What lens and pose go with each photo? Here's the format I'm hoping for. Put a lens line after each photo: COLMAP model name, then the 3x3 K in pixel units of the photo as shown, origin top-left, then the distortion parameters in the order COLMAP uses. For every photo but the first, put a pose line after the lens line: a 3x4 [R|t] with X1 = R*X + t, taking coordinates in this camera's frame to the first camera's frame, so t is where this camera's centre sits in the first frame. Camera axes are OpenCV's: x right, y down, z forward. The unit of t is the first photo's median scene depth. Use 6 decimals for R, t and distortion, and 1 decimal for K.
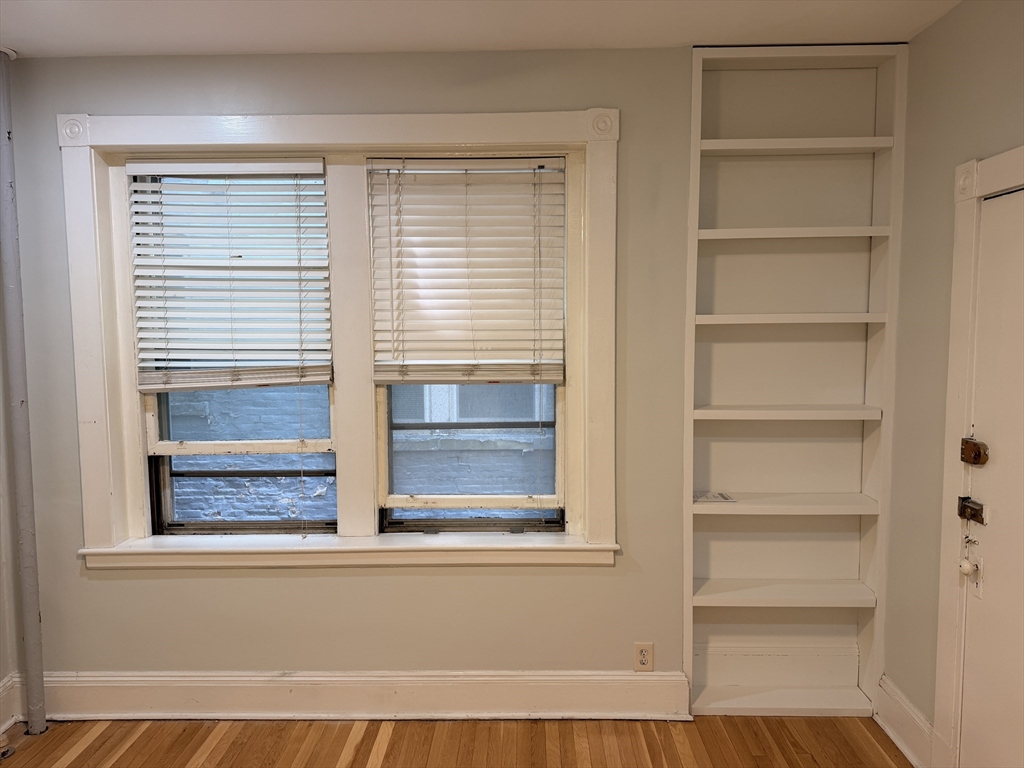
lens RADIAL K [[714.4, 0, 508.3], [0, 714.4, 387.1], [0, 0, 1]] dist [0.110757, -0.138461]
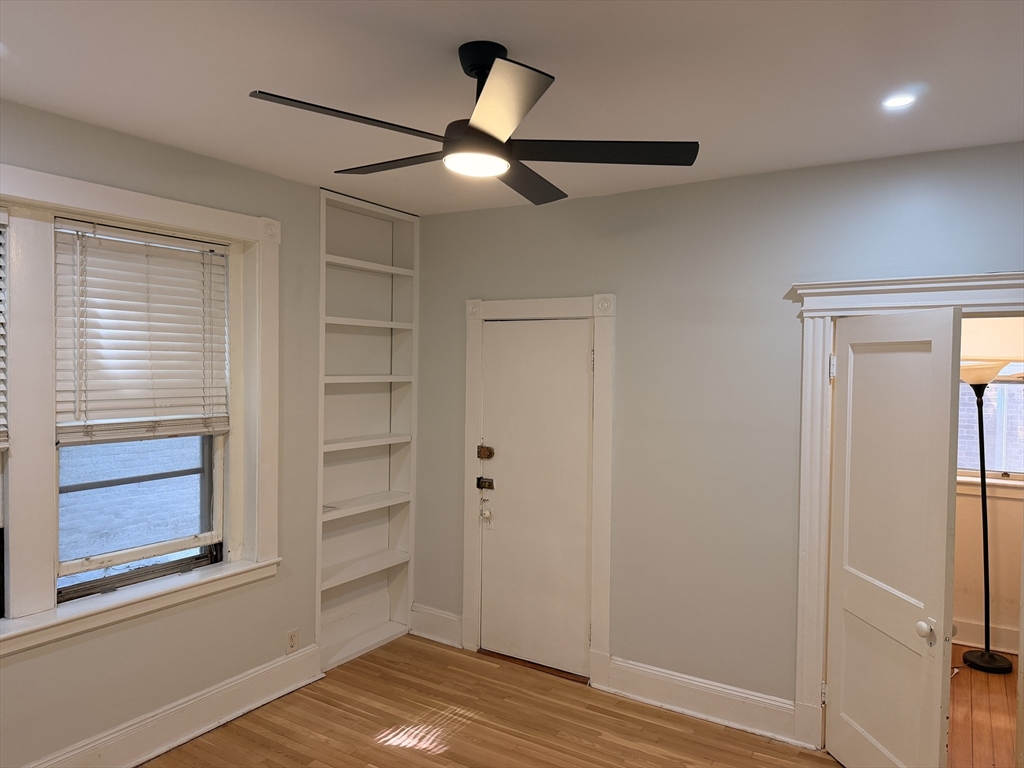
lens RADIAL K [[714.4, 0, 508.3], [0, 714.4, 387.1], [0, 0, 1]] dist [0.110757, -0.138461]
pose [[0.522433, -0.012747, 0.852585, -0.706046], [0.056322, 0.998221, -0.019587, -0.031096], [-0.850818, 0.058252, 0.522221, -0.023032]]
